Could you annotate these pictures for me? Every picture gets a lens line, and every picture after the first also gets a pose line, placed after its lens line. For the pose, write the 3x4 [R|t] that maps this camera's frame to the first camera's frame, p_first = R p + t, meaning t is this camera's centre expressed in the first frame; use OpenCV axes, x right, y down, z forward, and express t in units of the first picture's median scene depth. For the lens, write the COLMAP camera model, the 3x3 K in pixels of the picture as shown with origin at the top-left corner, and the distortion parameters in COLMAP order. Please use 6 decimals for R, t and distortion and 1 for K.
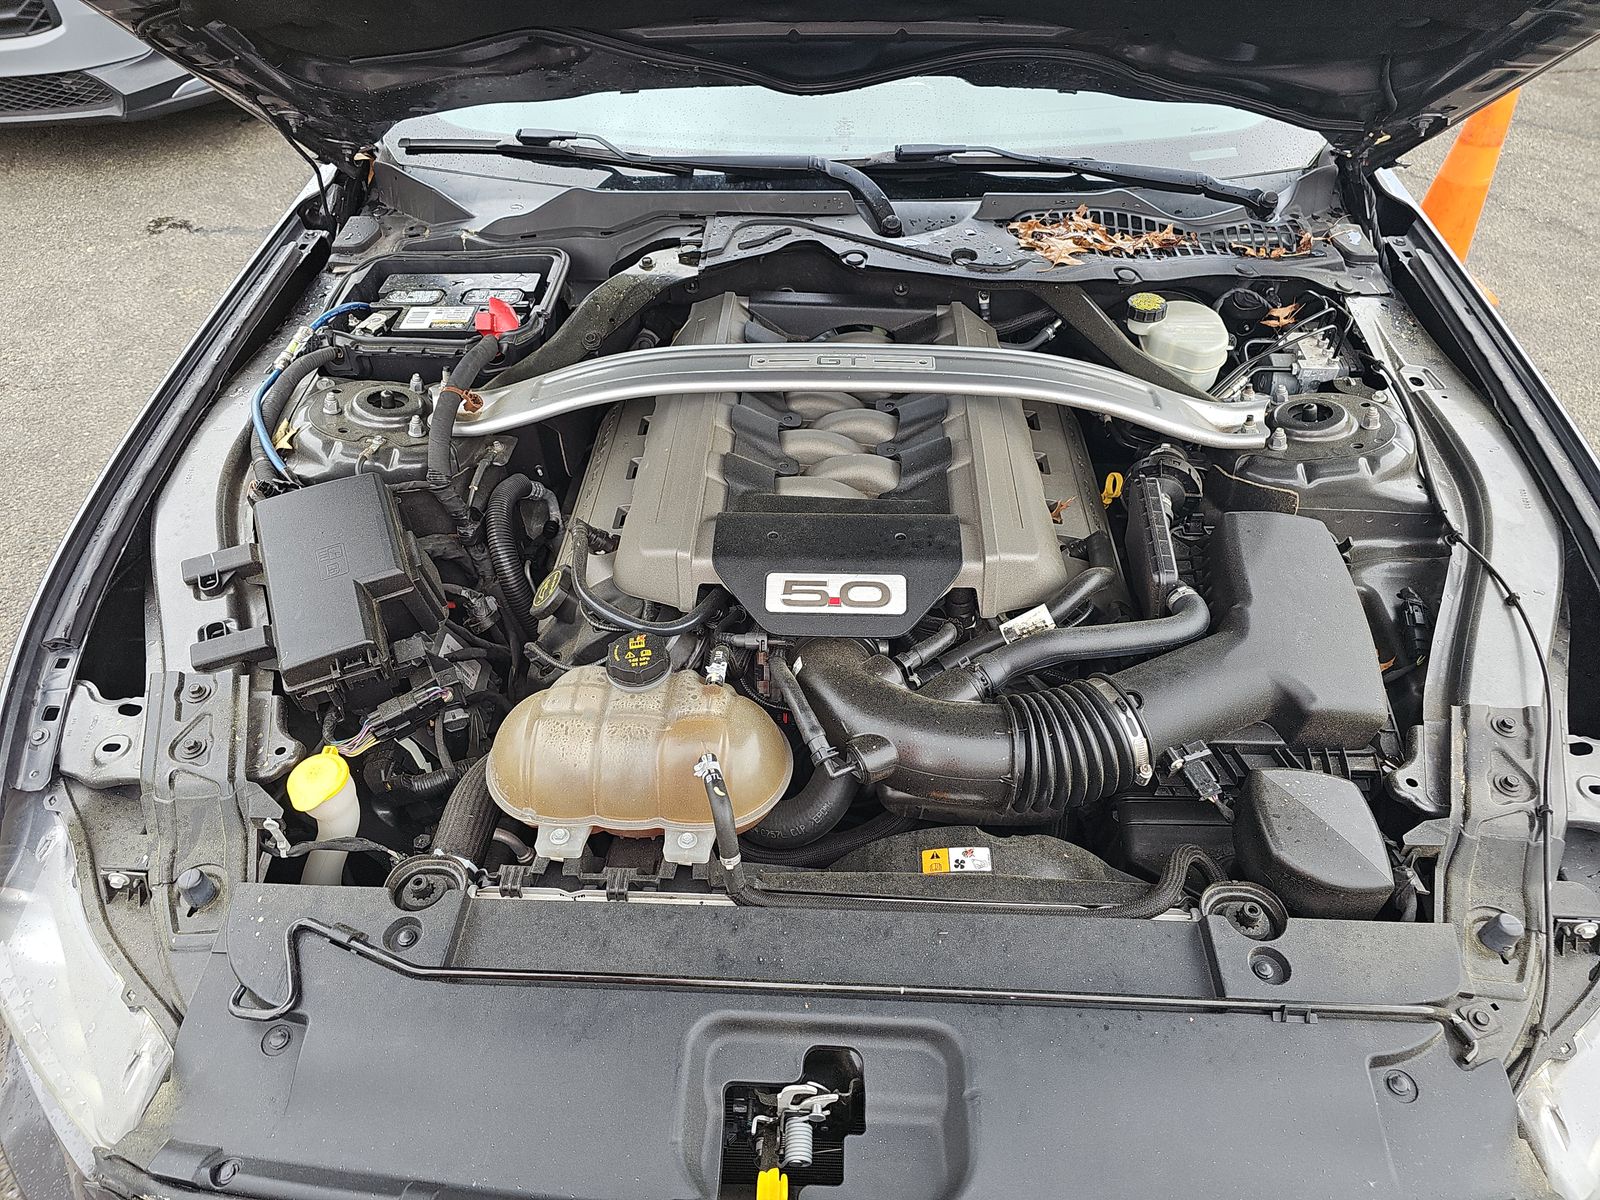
lens RADIAL K [[1084.4, 0, 800.0], [0, 1084.4, 600.0], [0, 0, 1]] dist [0.033626, -0.032633]
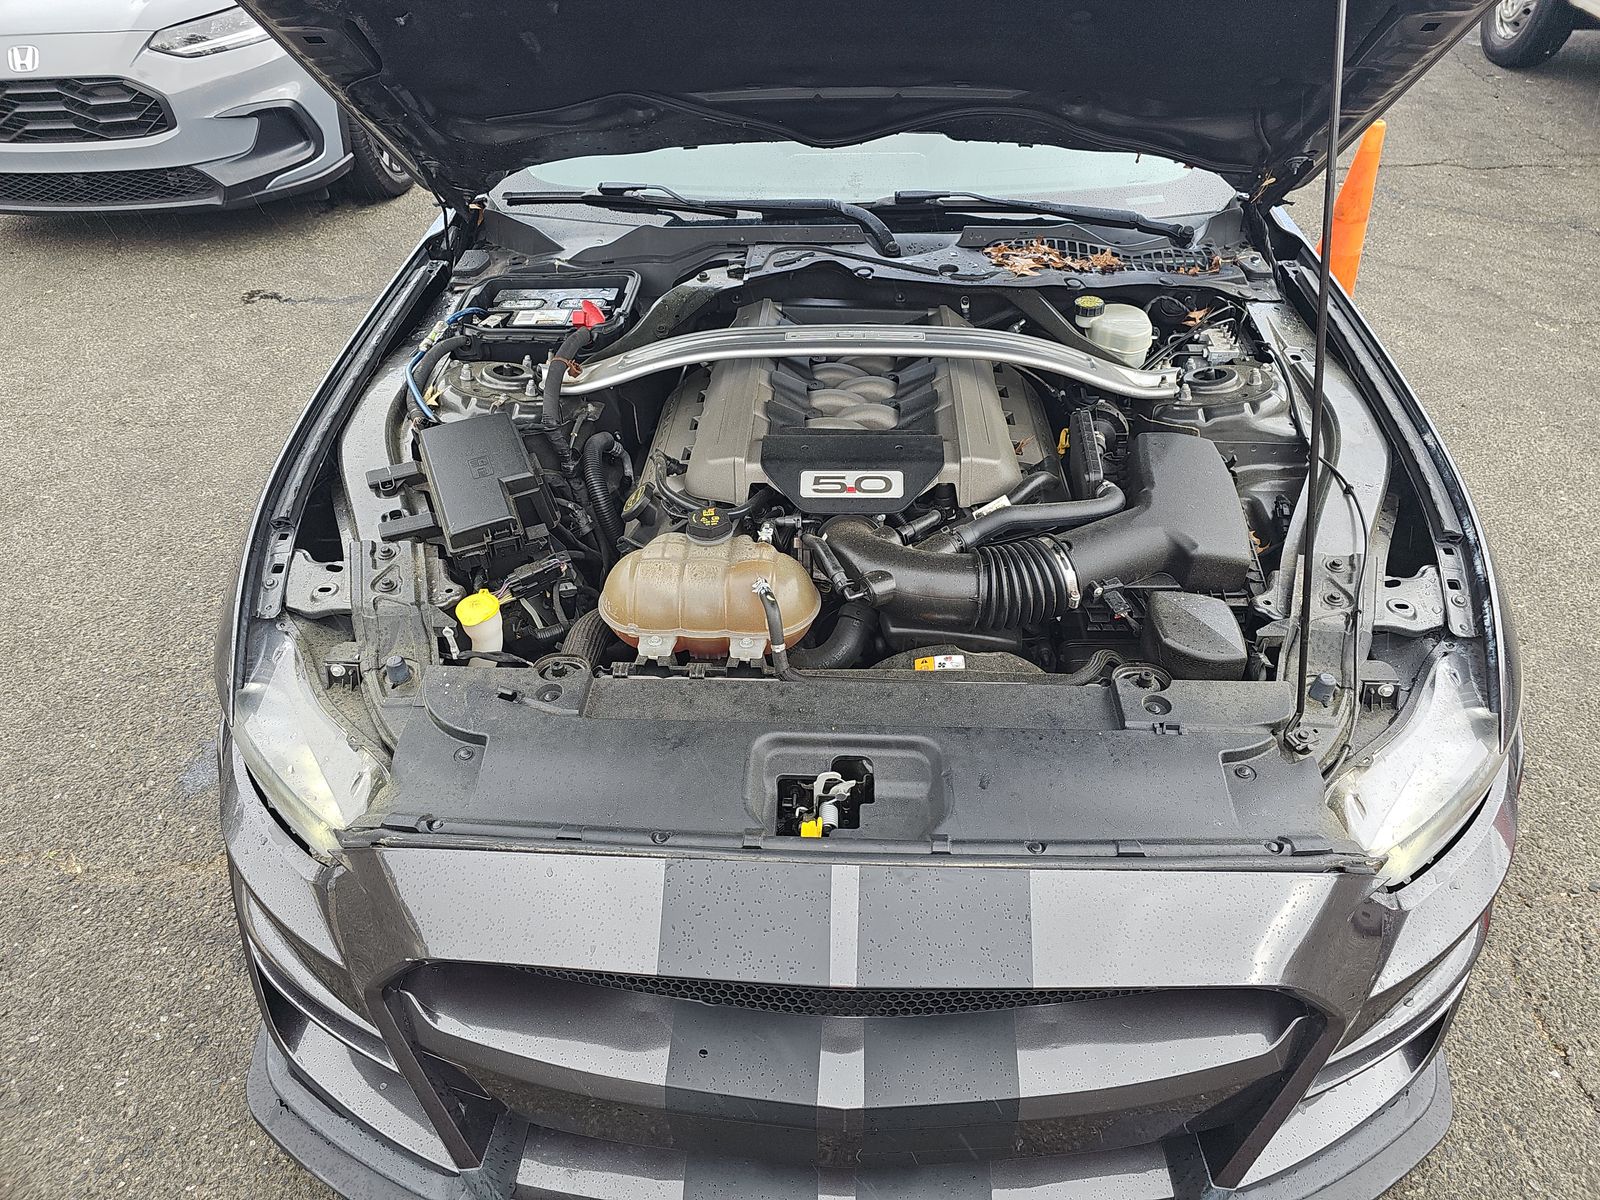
lens RADIAL K [[1206.0, 0, 806.8], [0, 1206.0, 689.5], [0, 0, 1]] dist [0.056302, -0.075320]
pose [[0.999996, -0.002854, 0.000848, -0.022938], [0.002916, 0.996283, -0.086095, 0.341904], [-0.000599, 0.086098, 0.996287, -0.443056]]
